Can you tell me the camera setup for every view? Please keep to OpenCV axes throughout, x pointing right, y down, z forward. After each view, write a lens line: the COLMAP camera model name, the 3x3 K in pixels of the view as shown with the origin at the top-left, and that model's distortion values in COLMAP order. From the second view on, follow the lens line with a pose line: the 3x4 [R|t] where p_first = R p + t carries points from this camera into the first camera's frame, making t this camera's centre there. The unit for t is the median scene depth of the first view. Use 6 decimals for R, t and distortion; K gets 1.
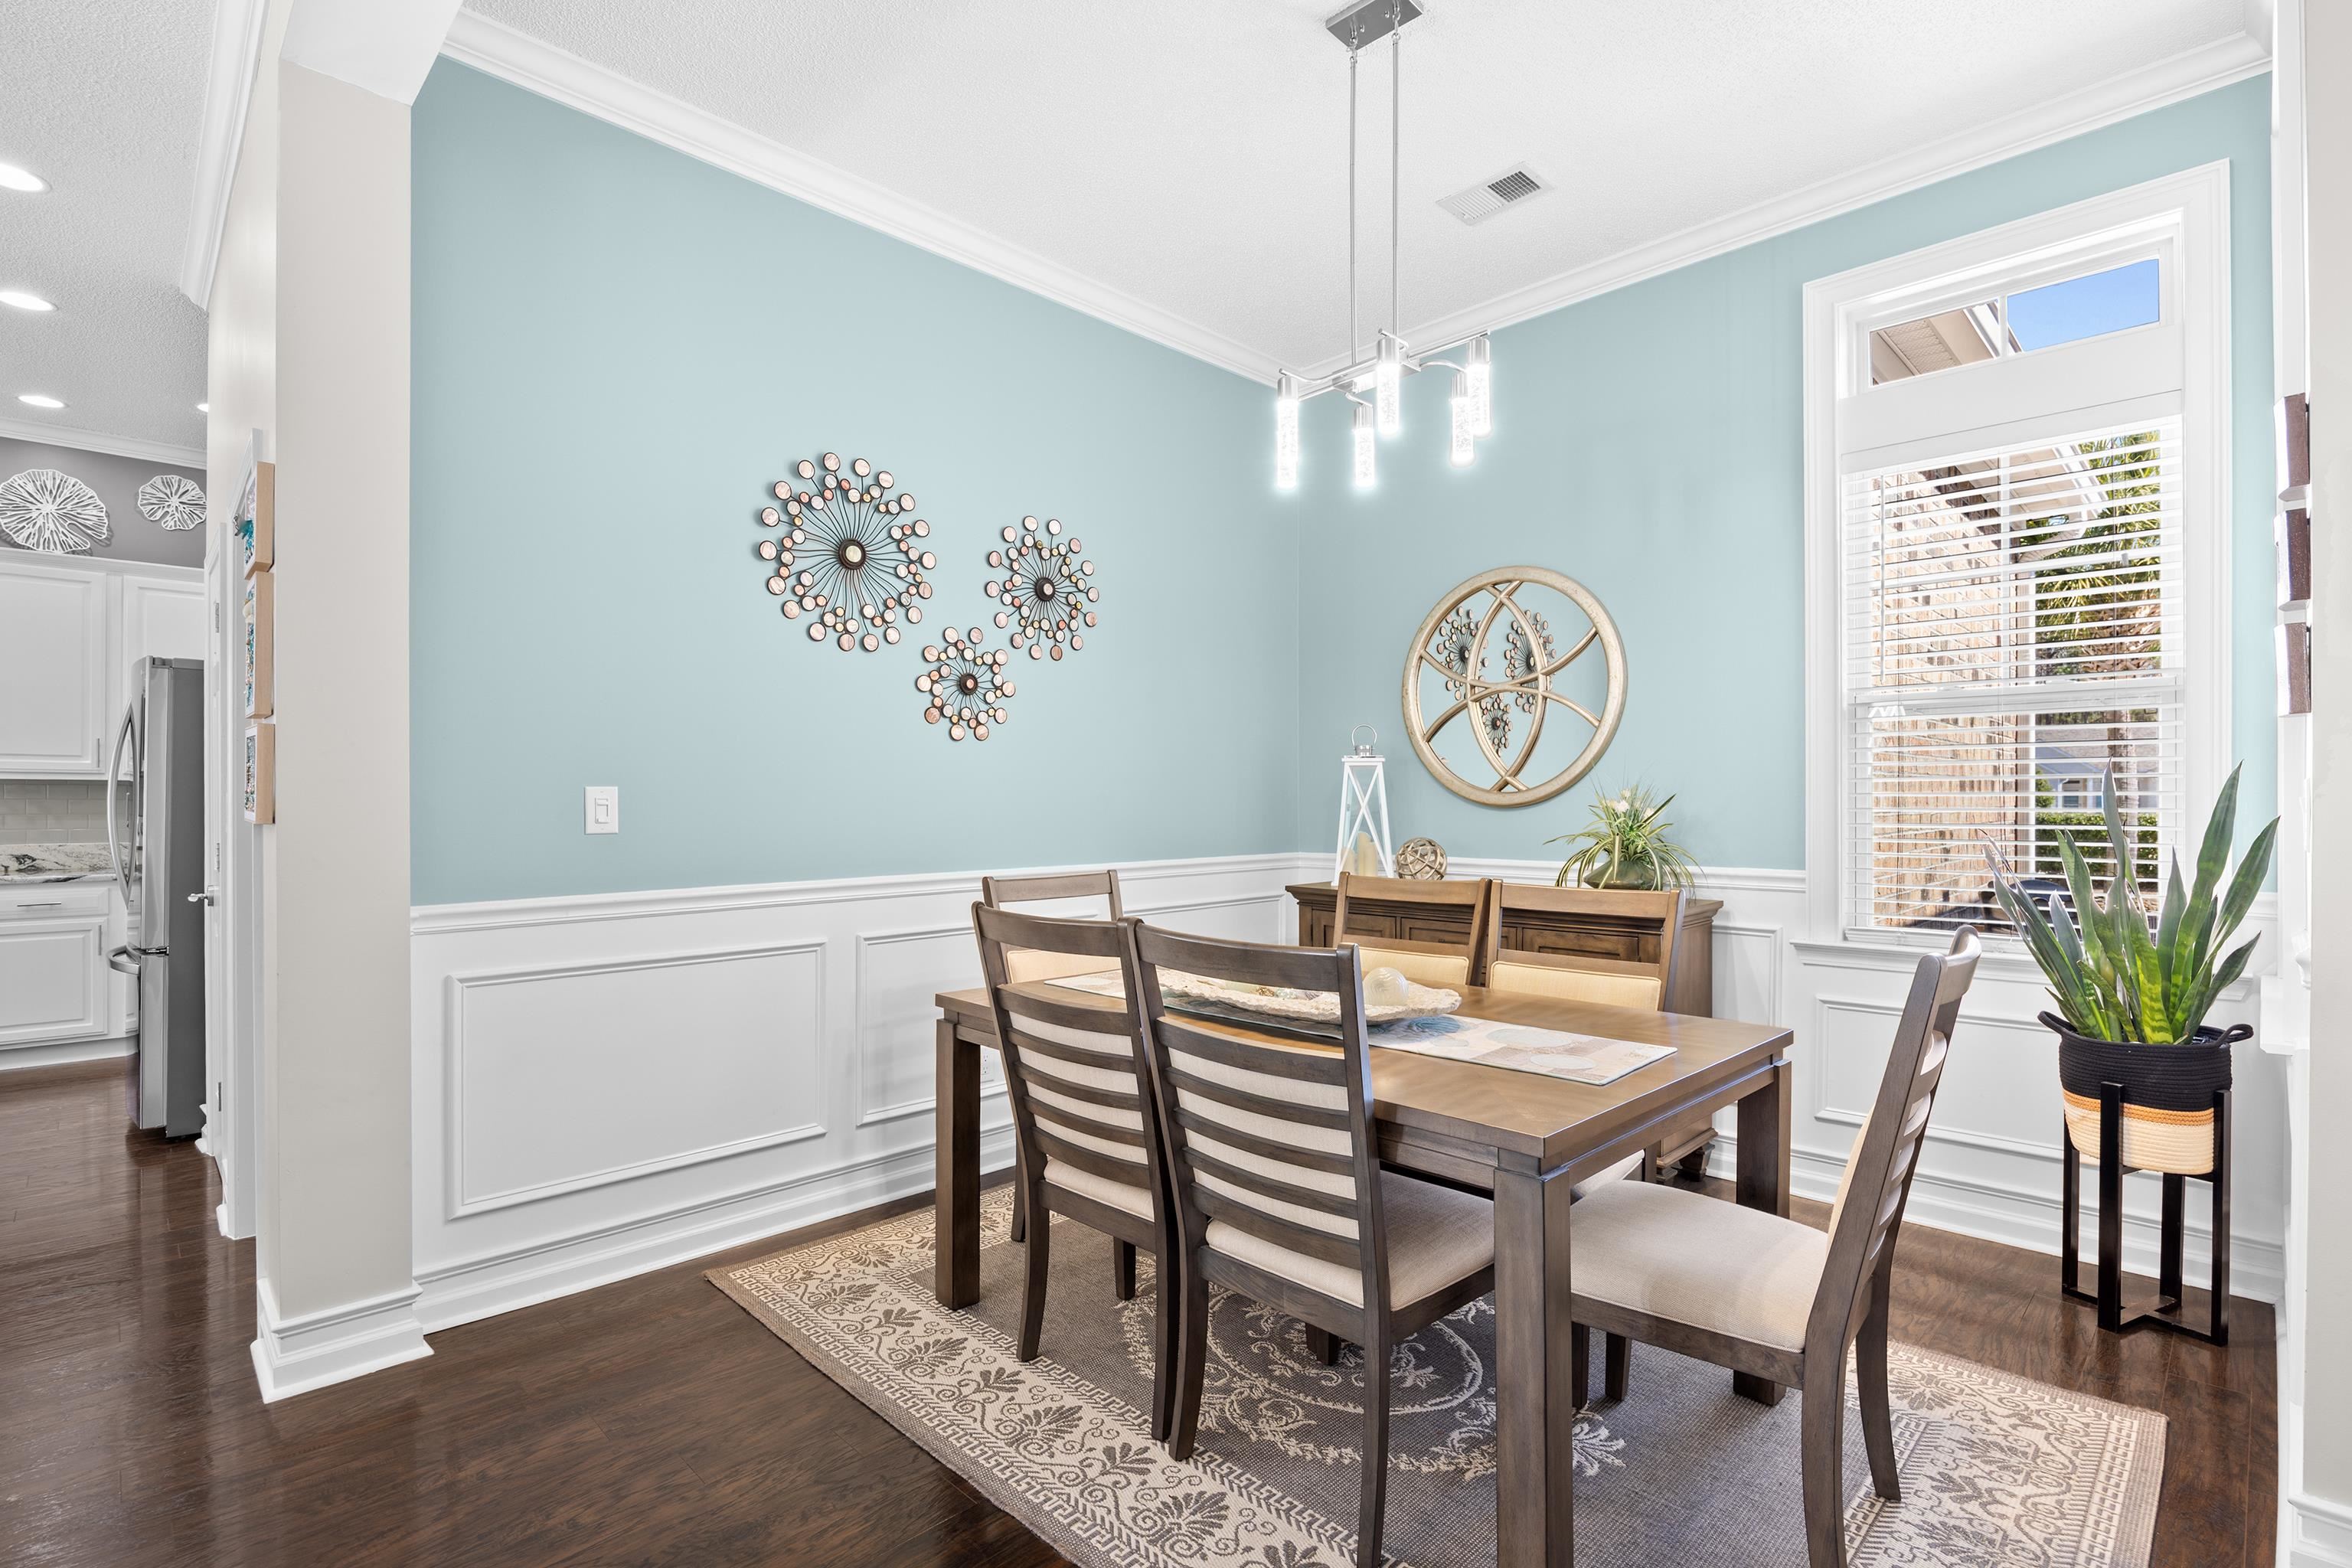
lens RADIAL K [[1102.5, 0, 1160.1], [0, 1102.5, 798.8], [0, 0, 1]] dist [-0.009255, 0.000035]
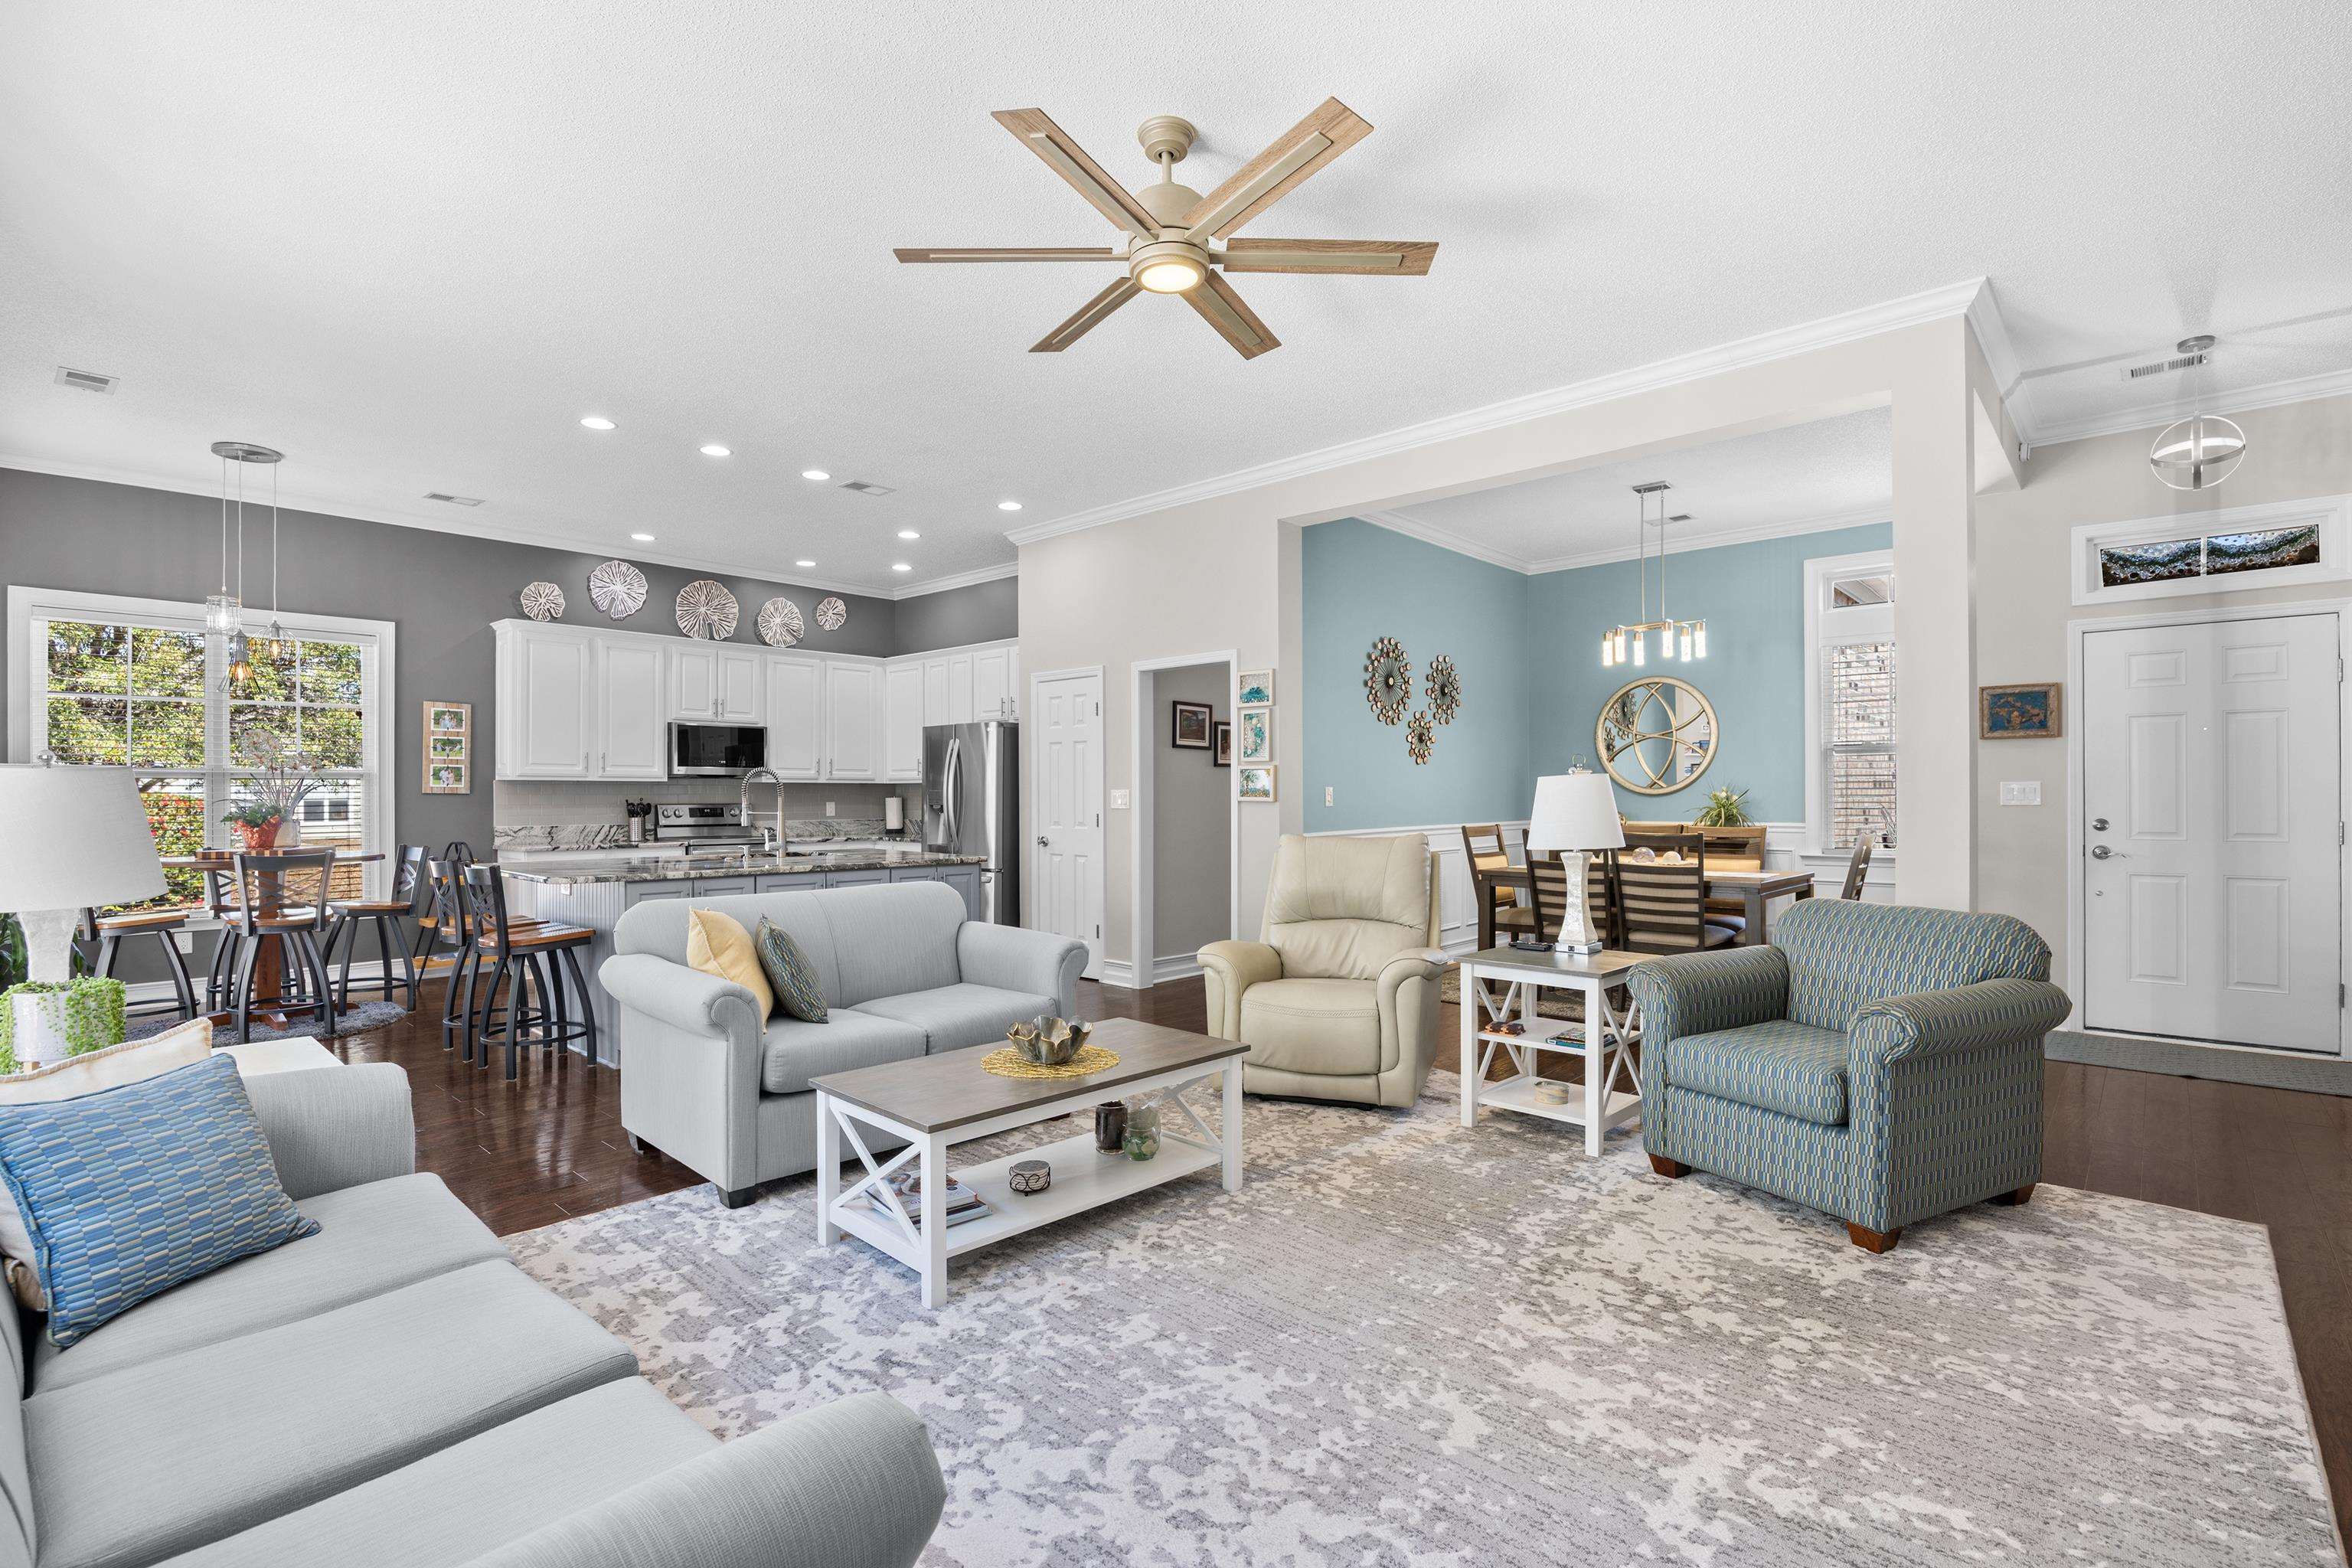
lens RADIAL K [[1090.1, 0, 1172.1], [0, 1090.1, 794.7], [0, 0, 1]] dist [-0.013830, 0.000247]
pose [[0.998390, -0.003049, 0.056638, -0.708959], [0.003029, 0.999995, 0.000454, 0.002683], [-0.056639, -0.000282, 0.998395, -0.973347]]
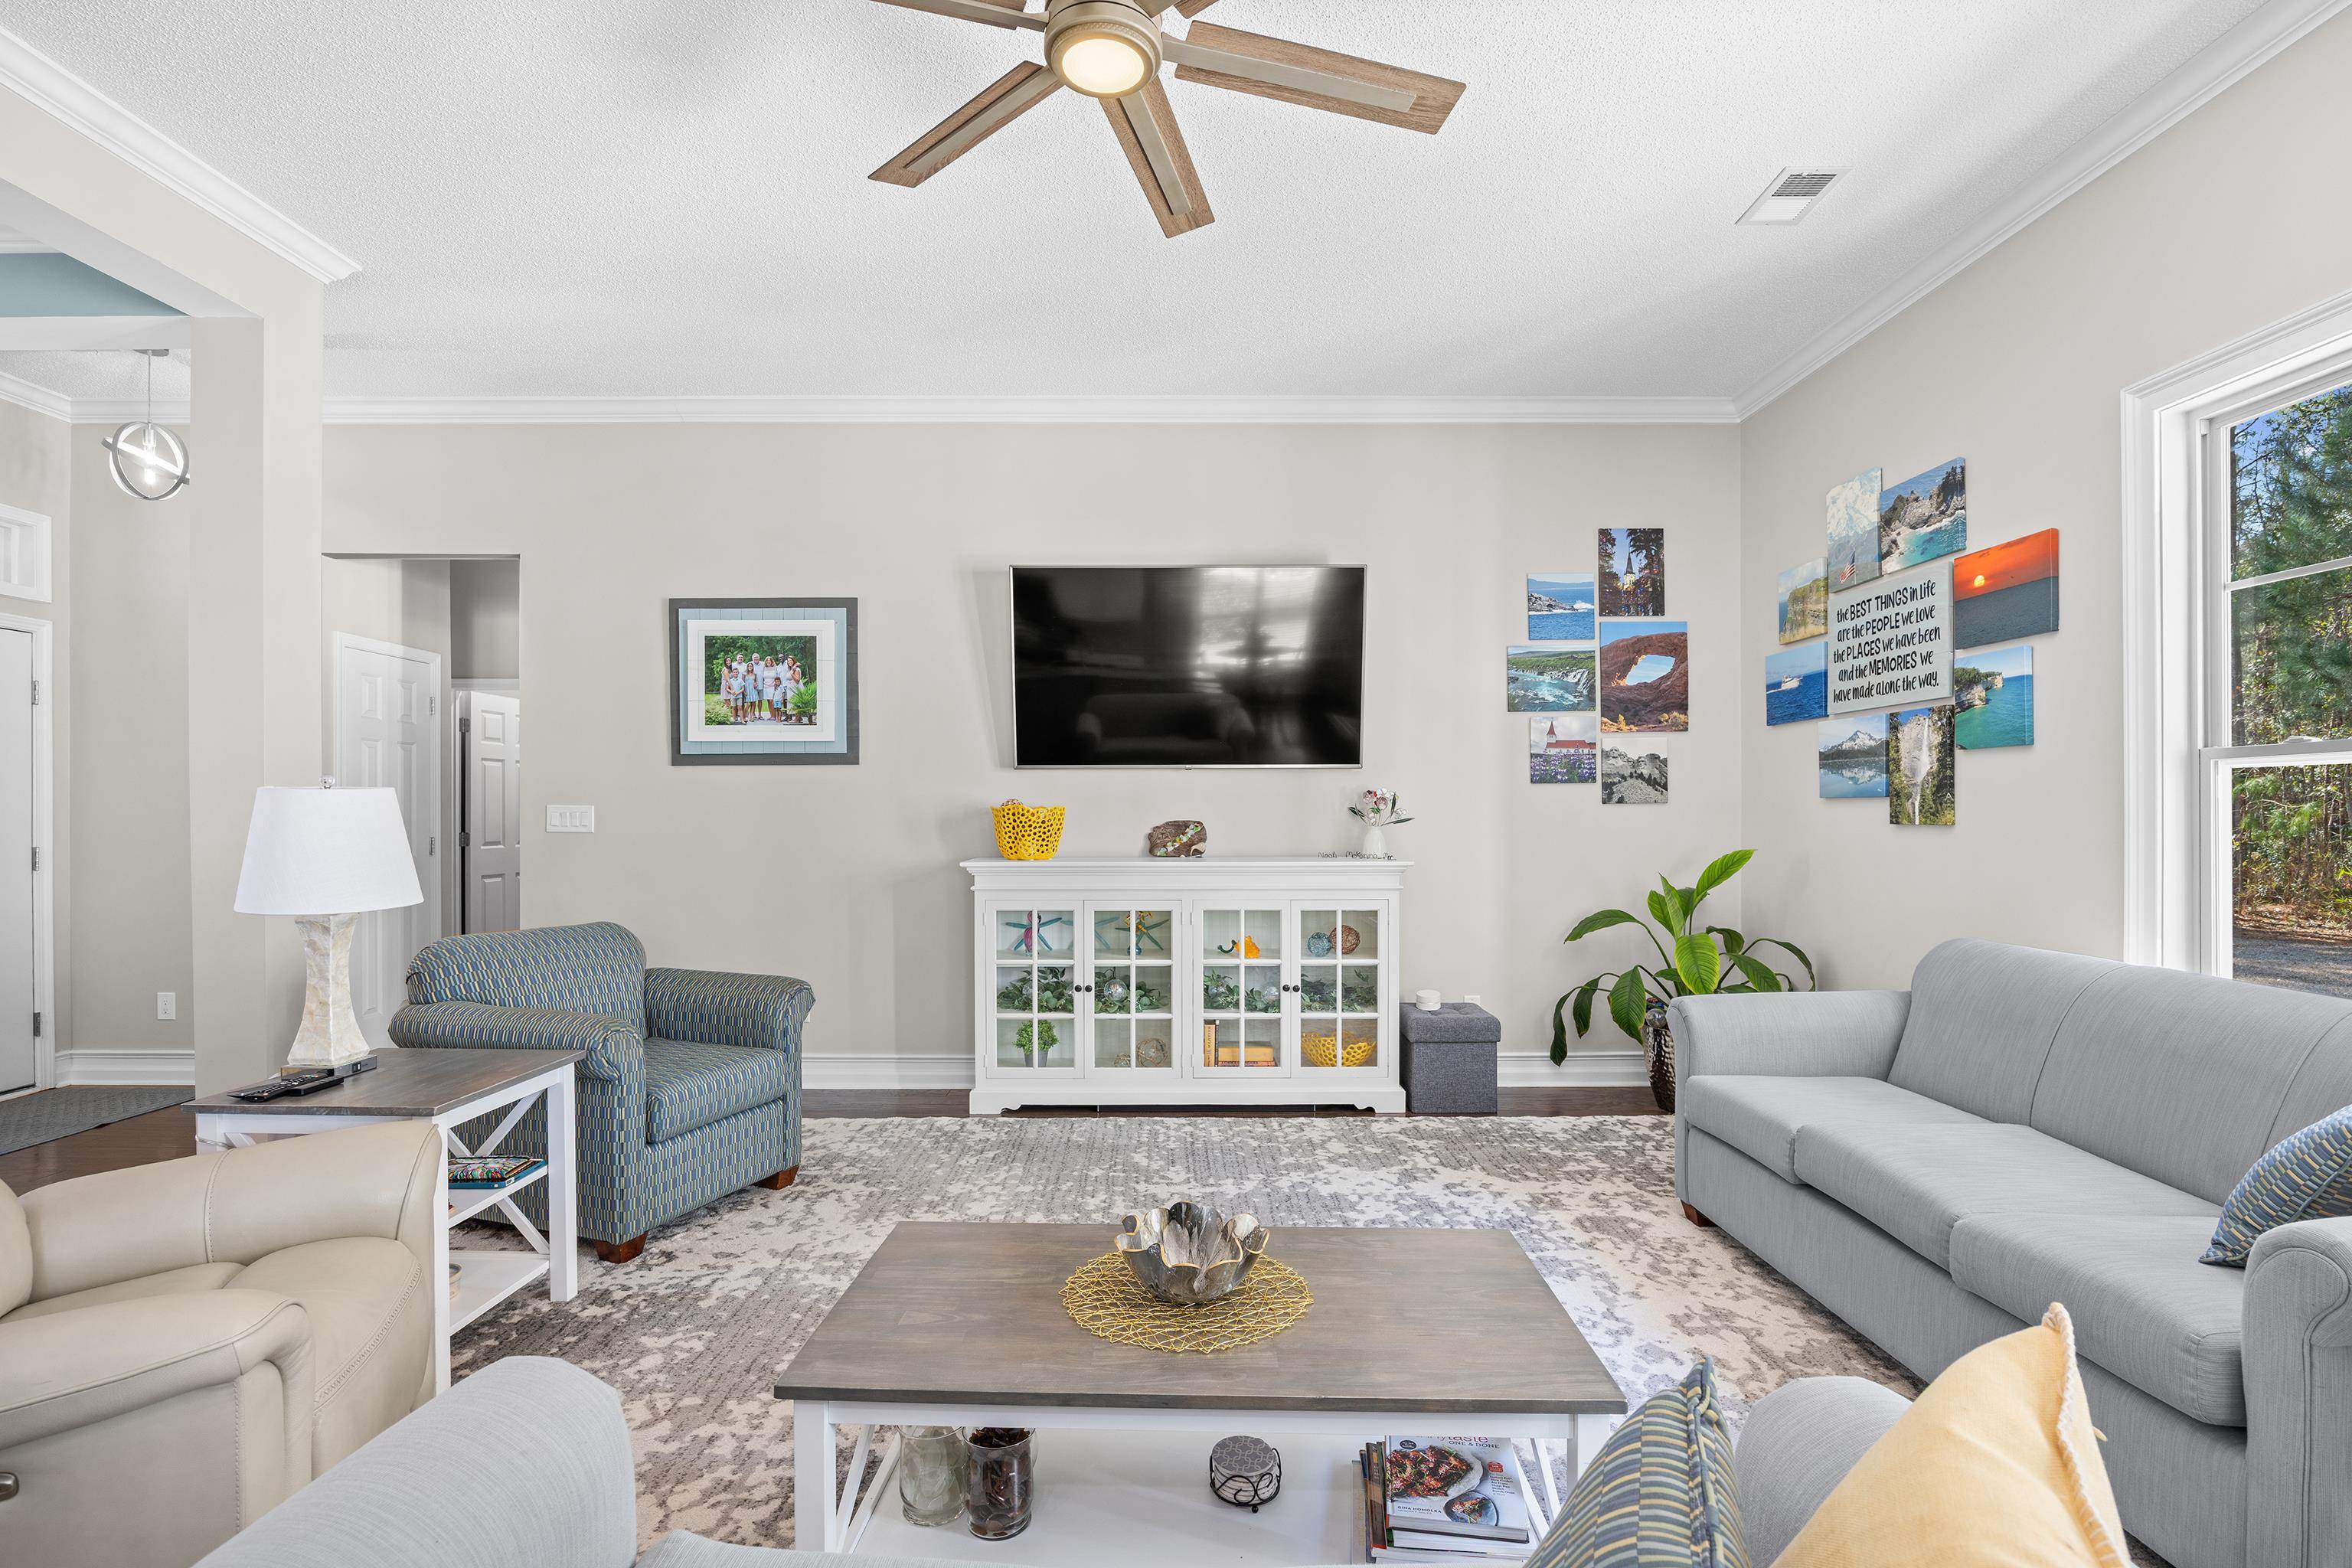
lens RADIAL K [[1097.6, 0, 1174.8], [0, 1097.6, 821.4], [0, 0, 1]] dist [-0.015273, 0.000033]
pose [[-0.722555, -0.004157, 0.691301, -1.064581], [0.000606, 0.999978, 0.006647, 0.000613], [-0.691313, 0.005222, -0.722536, 0.168711]]
